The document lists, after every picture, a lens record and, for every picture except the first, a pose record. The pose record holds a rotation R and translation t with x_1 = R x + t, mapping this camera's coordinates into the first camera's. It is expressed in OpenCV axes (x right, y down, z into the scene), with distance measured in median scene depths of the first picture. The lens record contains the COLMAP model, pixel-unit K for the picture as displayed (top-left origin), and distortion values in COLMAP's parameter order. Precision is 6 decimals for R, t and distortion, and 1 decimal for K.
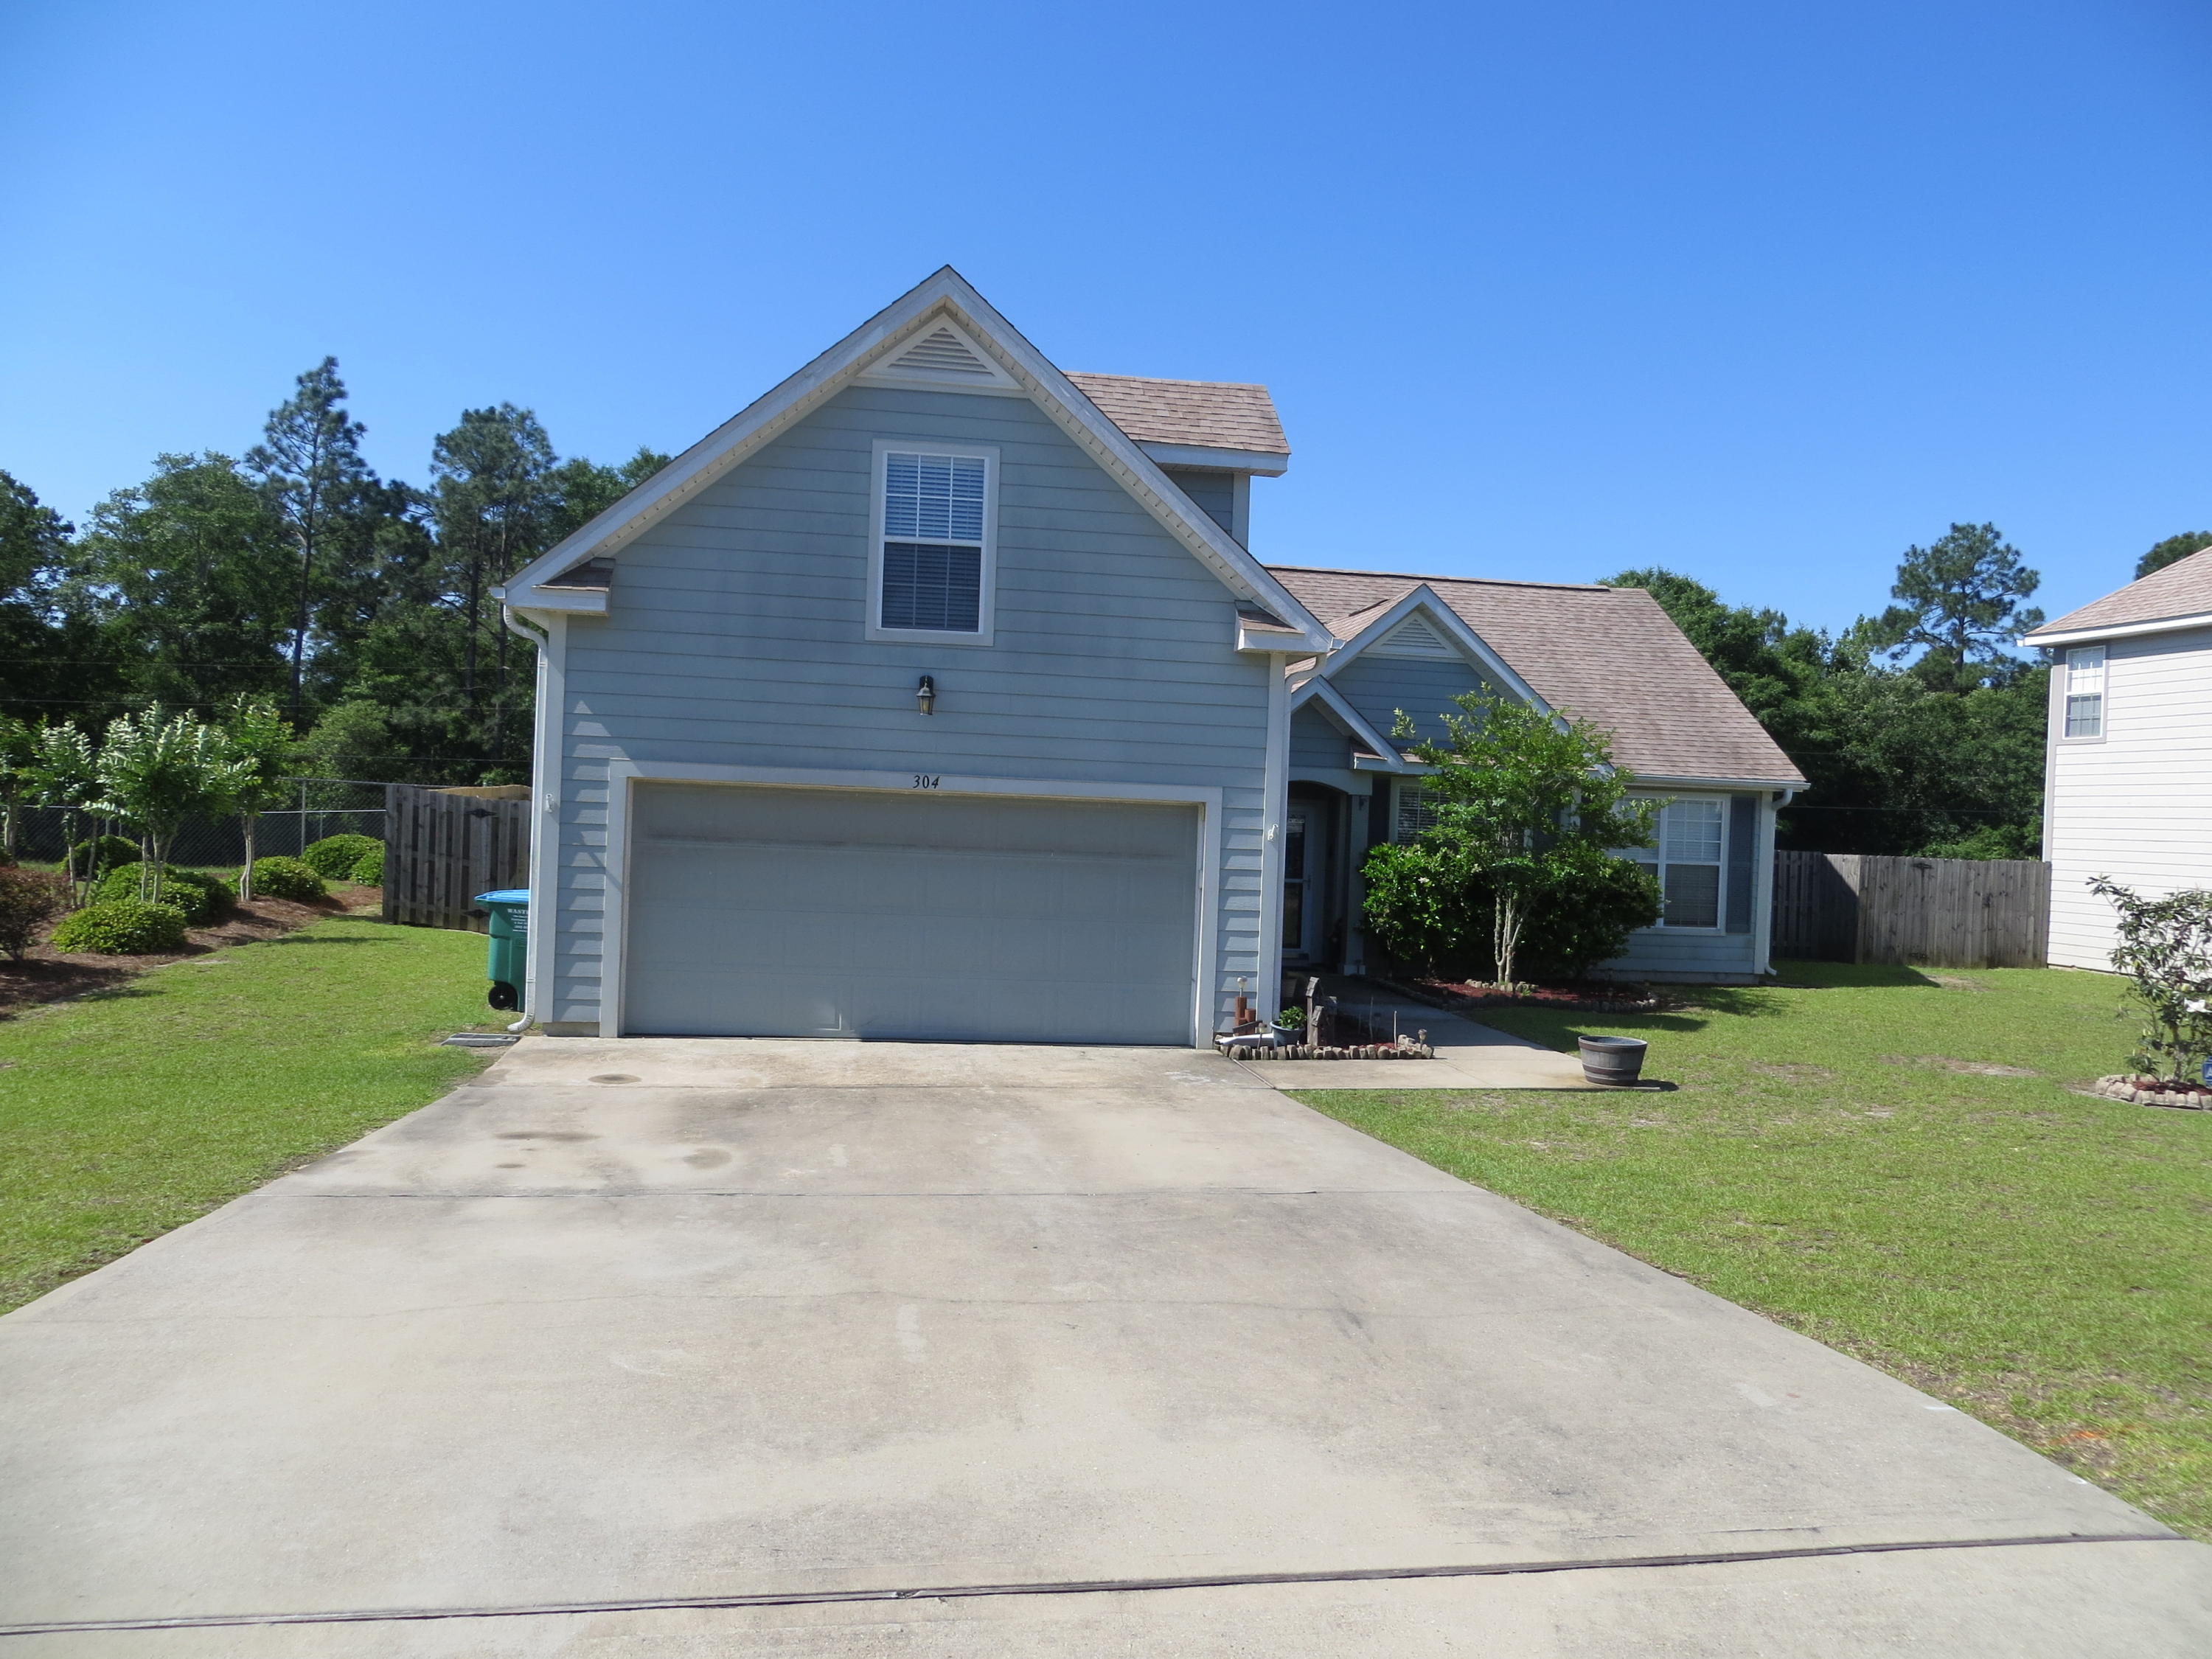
lens RADIAL K [[1659.6, 0, 1094.1], [0, 1659.6, 825.1], [0, 0, 1]] dist [-0.019175, 0.002678]
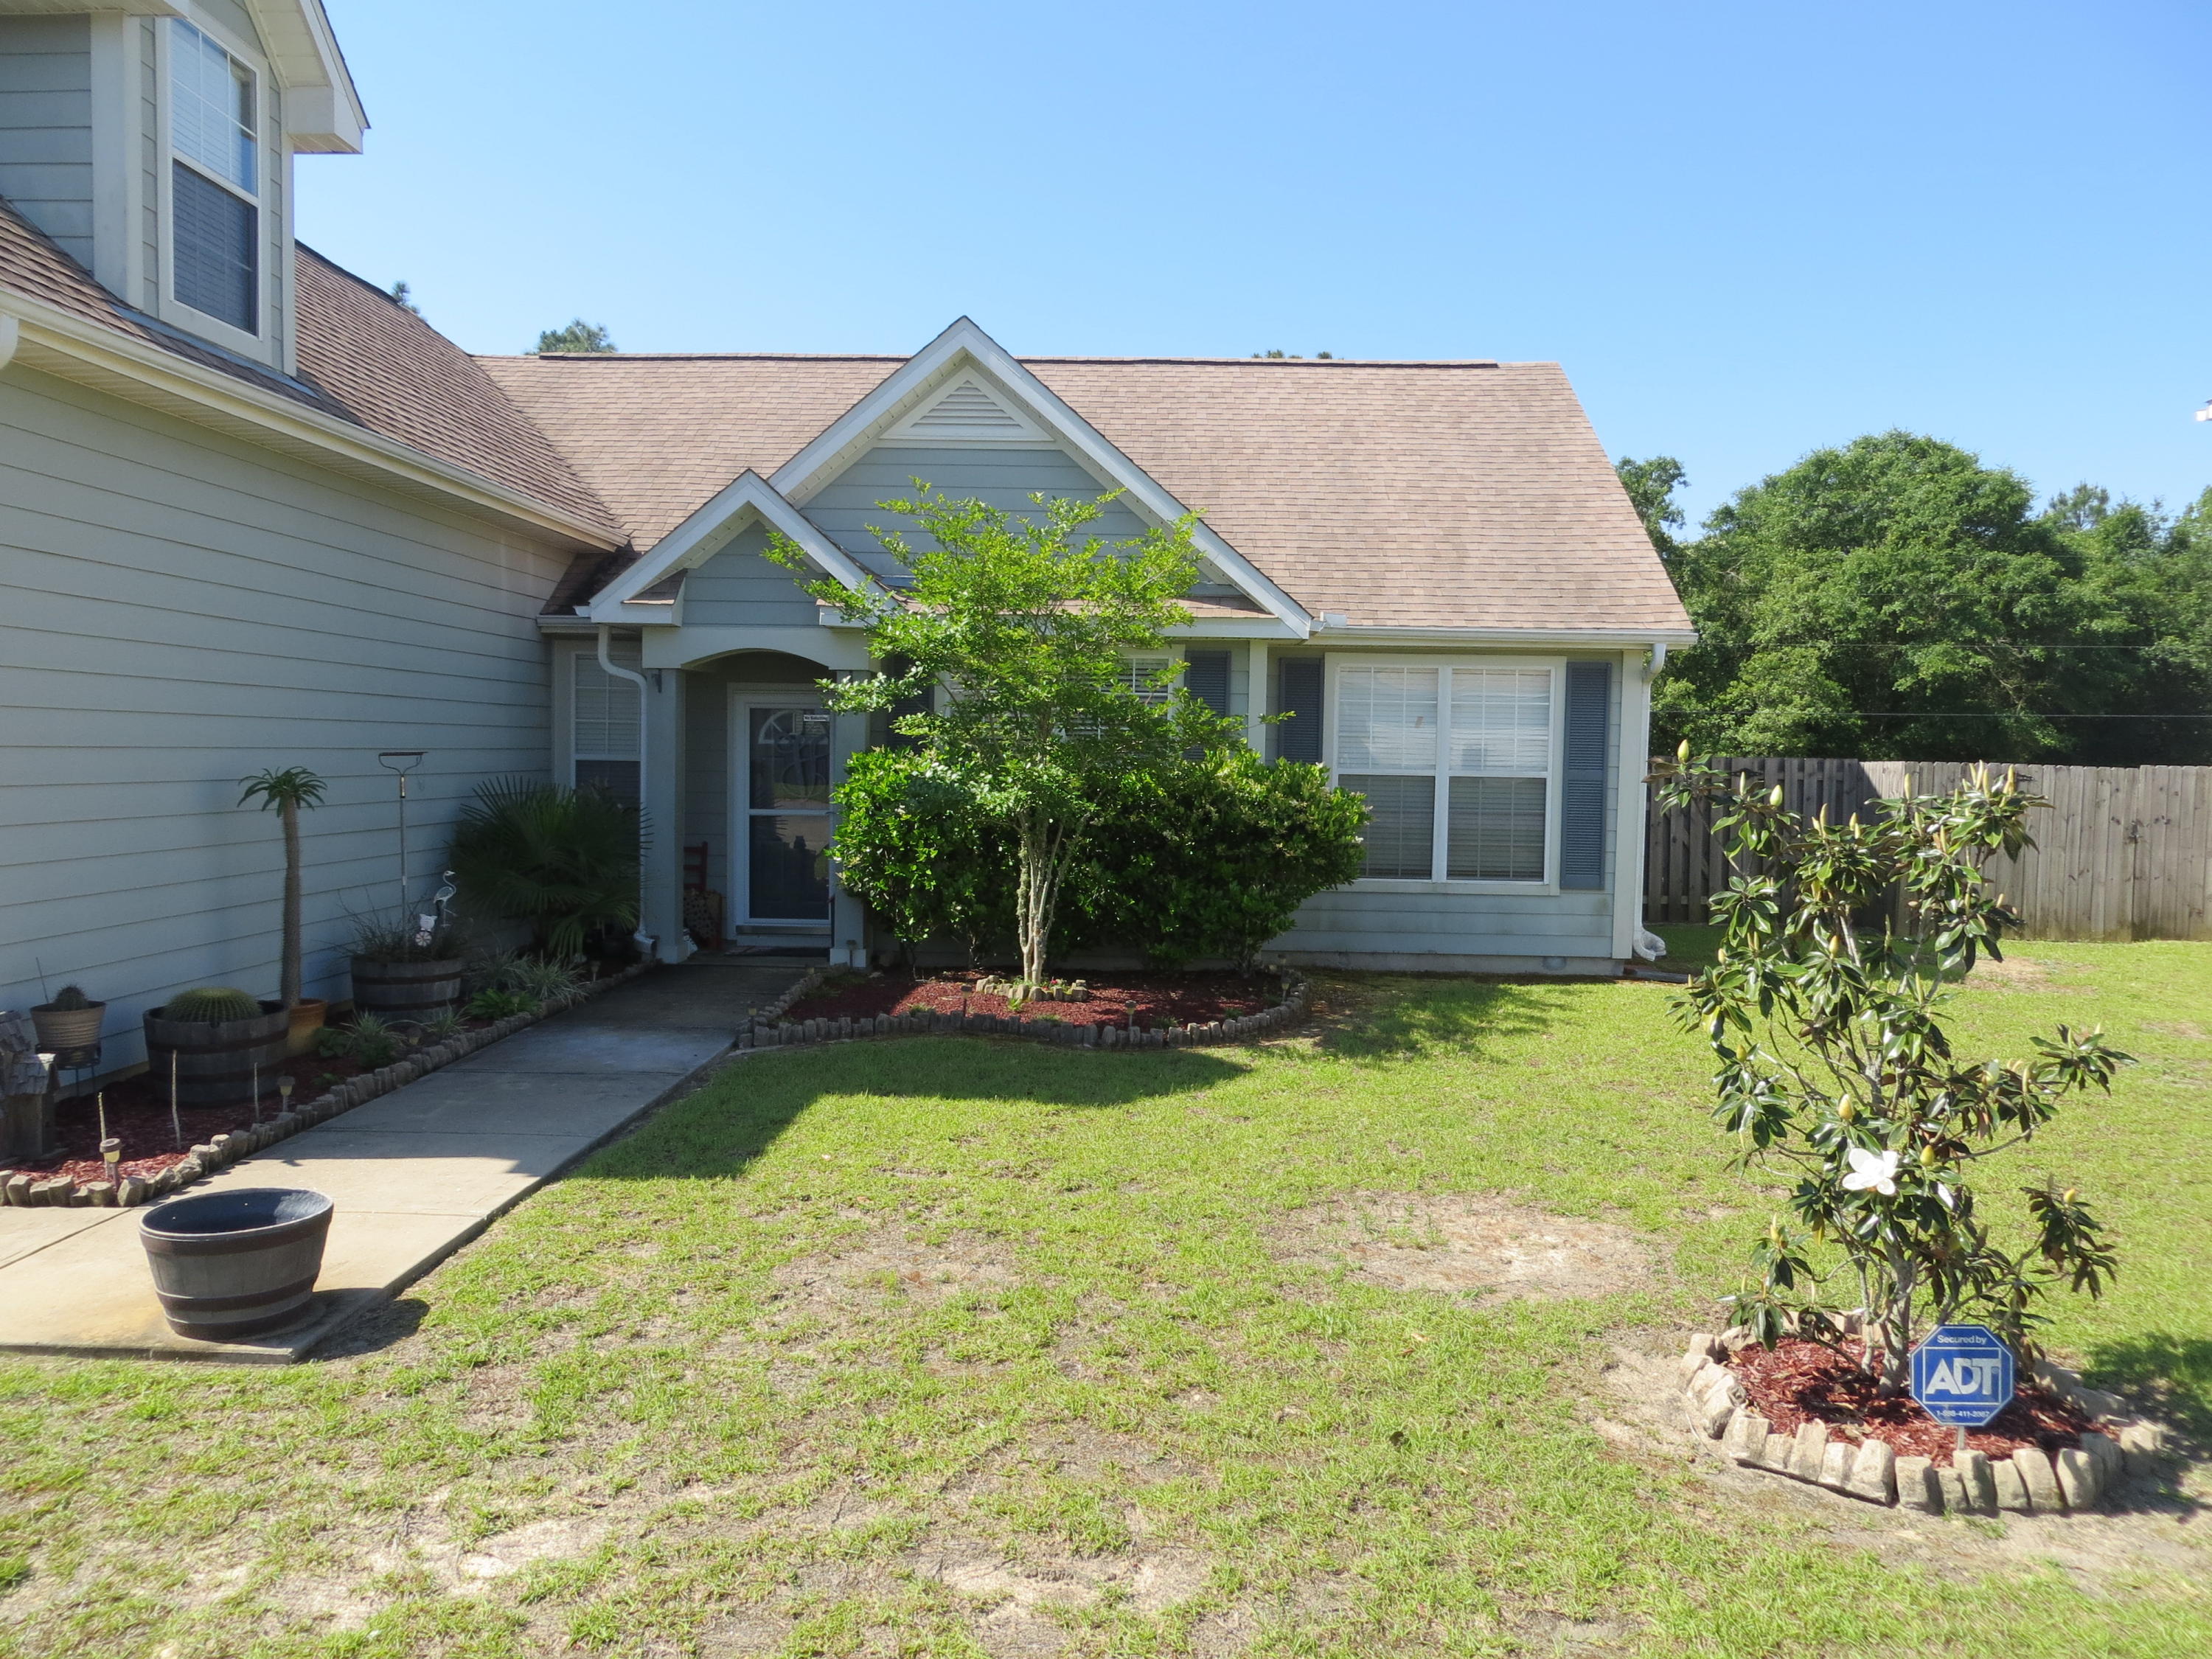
lens RADIAL K [[1659.6, 0, 1108.7], [0, 1659.6, 837.1], [0, 0, 1]] dist [-0.019175, 0.002678]
pose [[0.981822, -0.011995, -0.189427, 0.288991], [0.019447, 0.999106, 0.037533, 0.017408], [0.188807, -0.040535, 0.981177, 0.329055]]
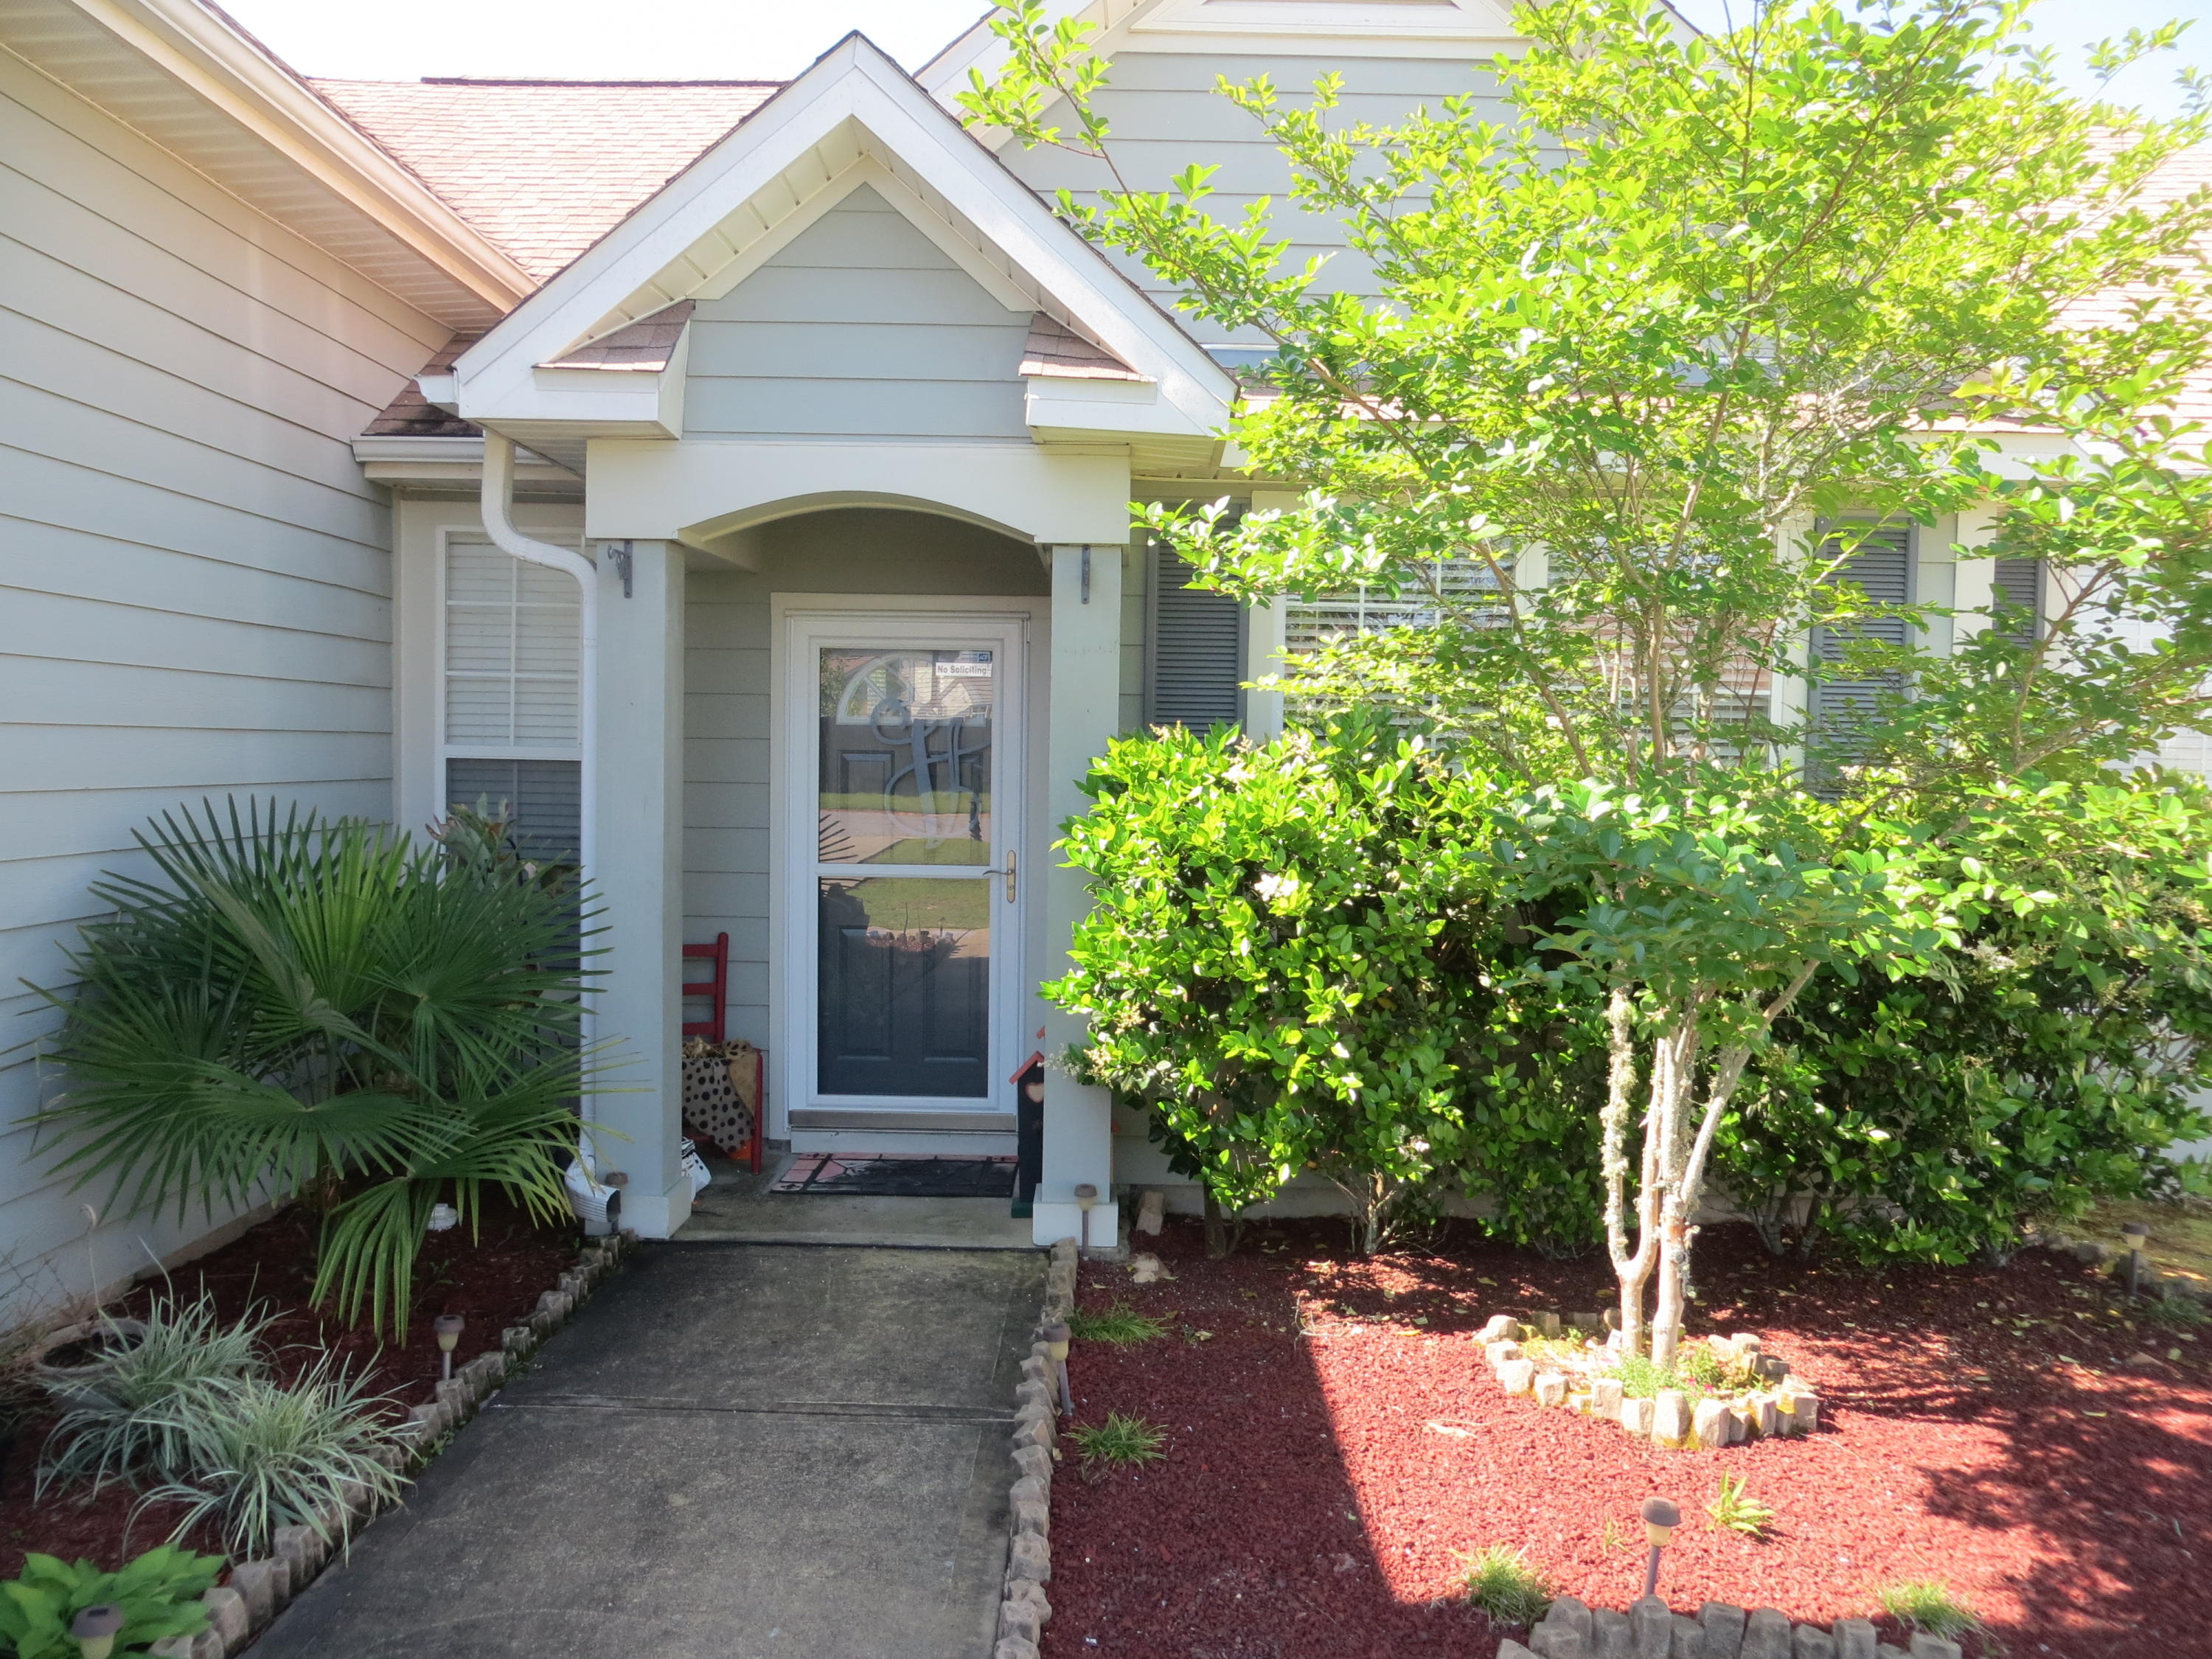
lens RADIAL K [[1659.6, 0, 1116.4], [0, 1659.6, 838.8], [0, 0, 1]] dist [-0.019175, 0.002678]
pose [[0.986683, -0.010553, -0.162312, 0.161573], [0.016714, 0.999189, 0.036644, 0.014169], [0.161793, -0.038869, 0.986059, 0.587576]]
